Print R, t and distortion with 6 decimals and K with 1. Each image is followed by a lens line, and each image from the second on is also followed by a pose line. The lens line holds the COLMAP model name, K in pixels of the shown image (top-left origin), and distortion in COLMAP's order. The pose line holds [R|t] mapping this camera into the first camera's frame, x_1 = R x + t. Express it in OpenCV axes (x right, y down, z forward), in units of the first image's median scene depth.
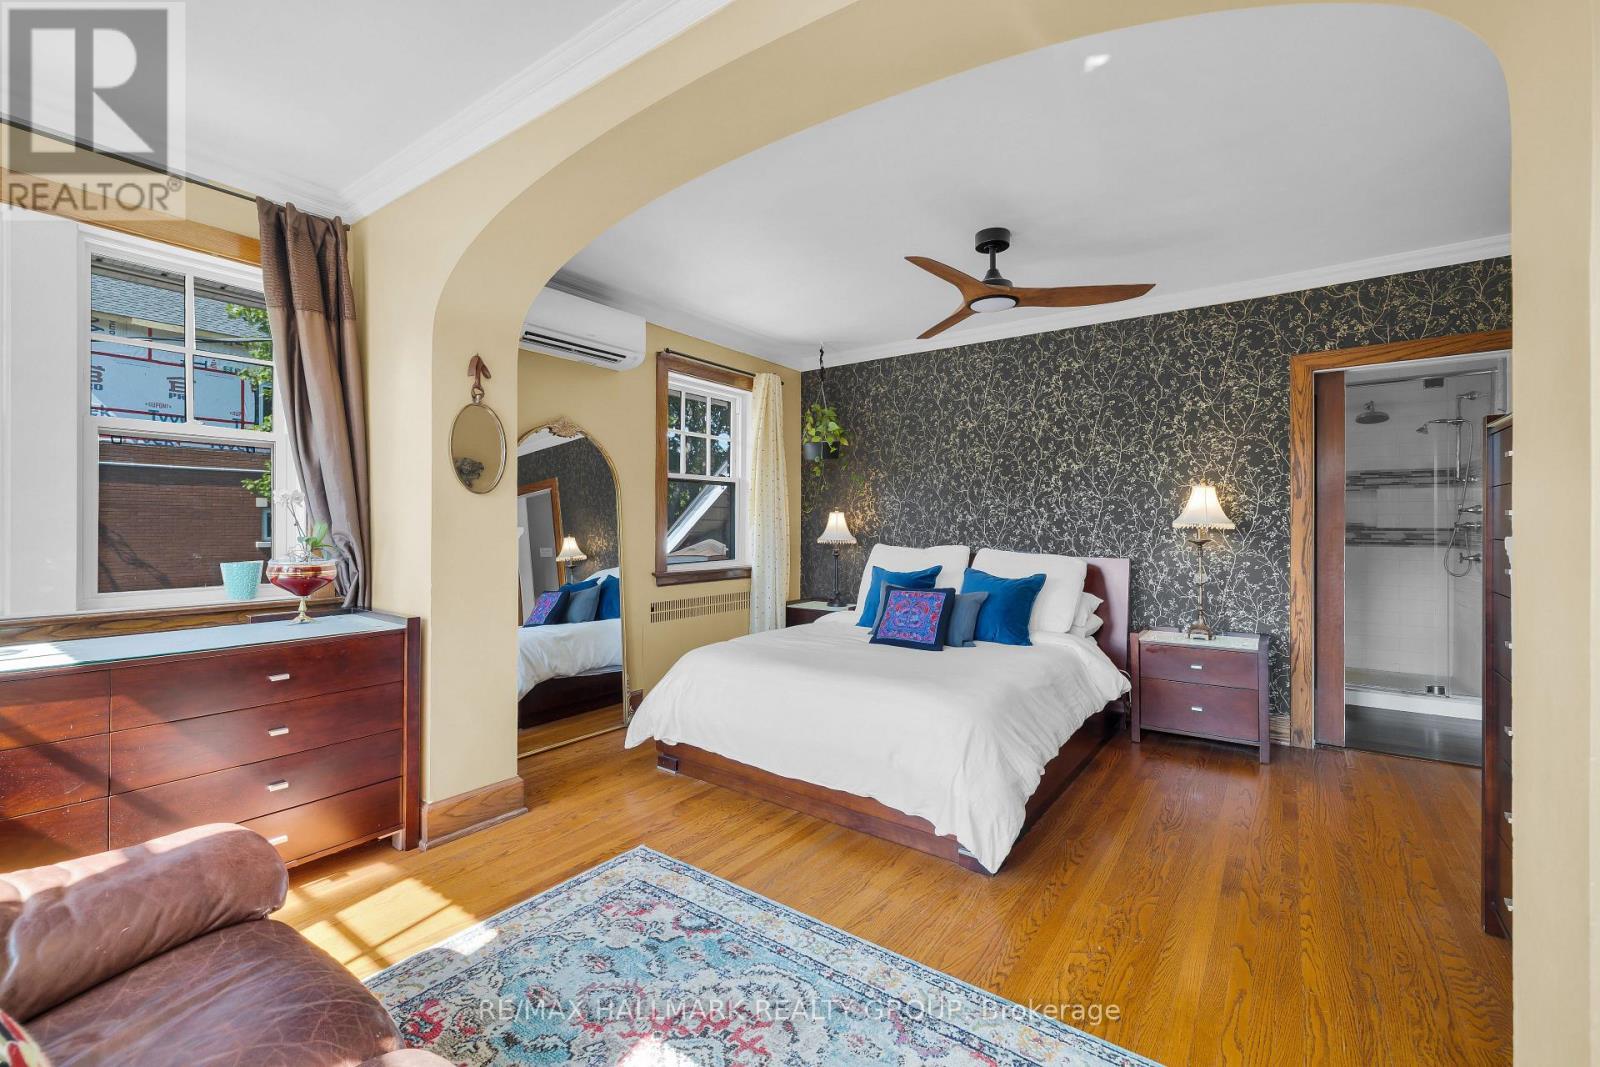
lens RADIAL K [[672.1, 0, 795.8], [0, 672.1, 524.7], [0, 0, 1]] dist [-0.001575, -0.000084]
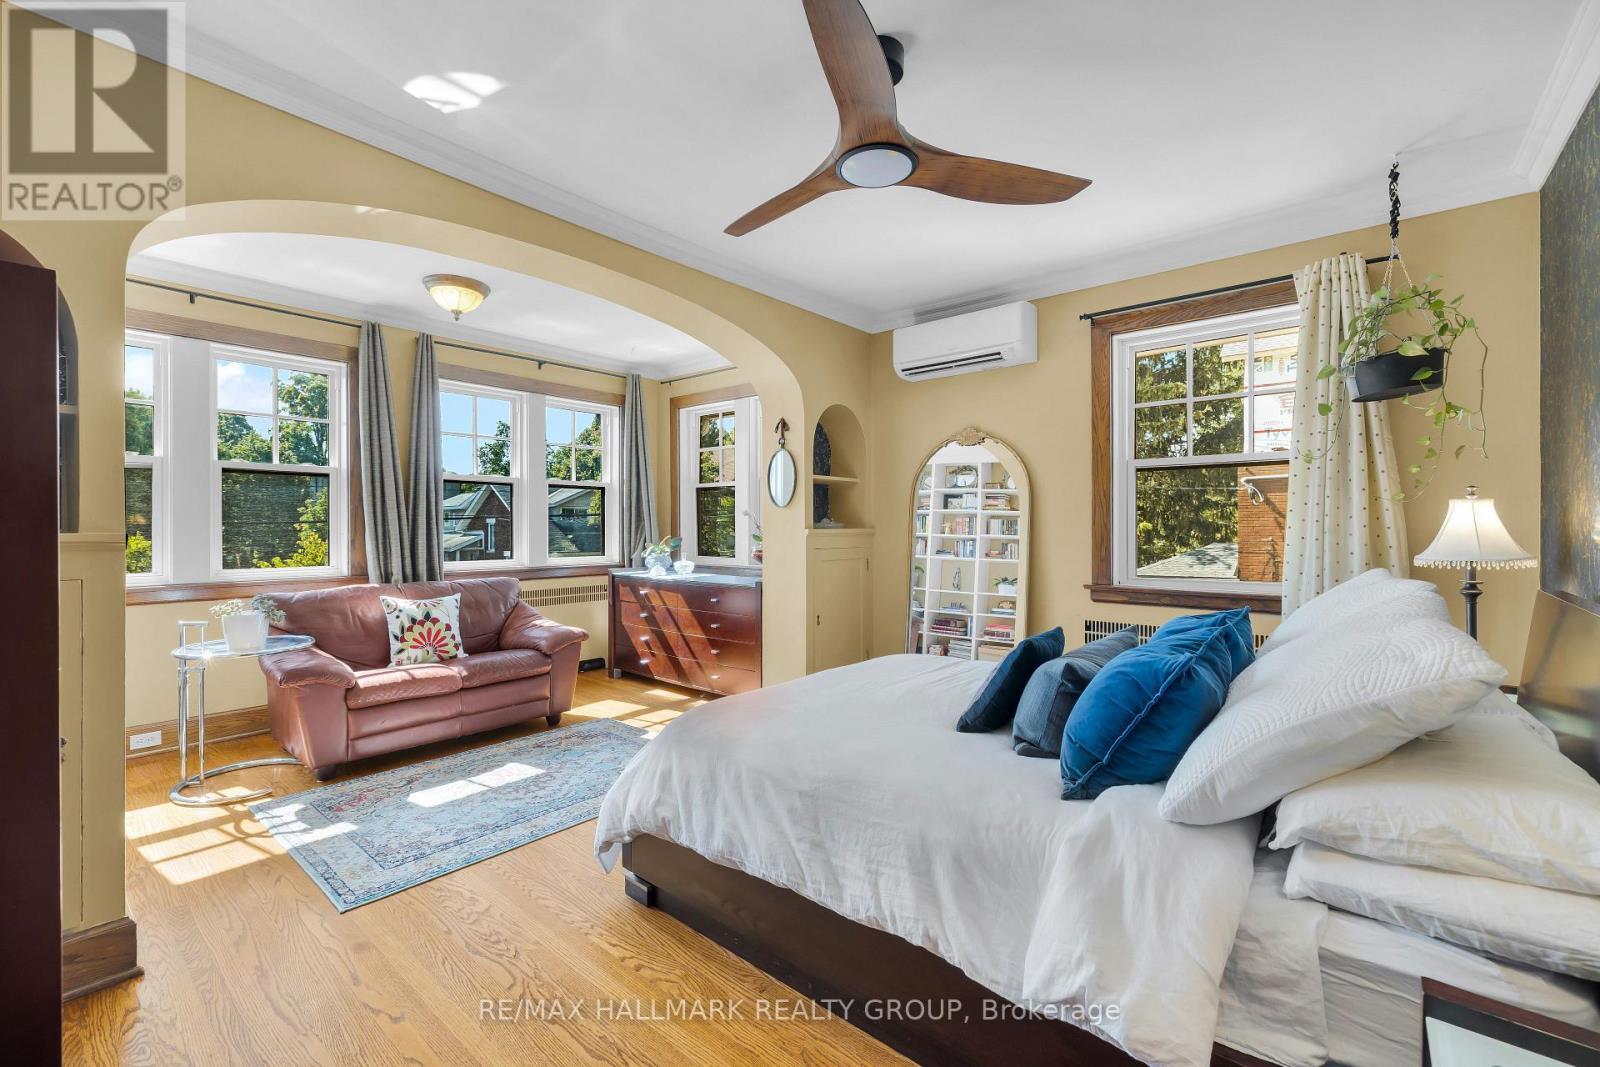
lens RADIAL K [[688.2, 0, 800.0], [0, 688.2, 533.5], [0, 0, 1]] dist [-0.000301, -0.000029]
pose [[-0.072746, 0.007925, -0.997319, 1.422822], [-0.001639, 0.999966, 0.008066, 0.003269], [0.997349, 0.002222, -0.072731, 1.500309]]
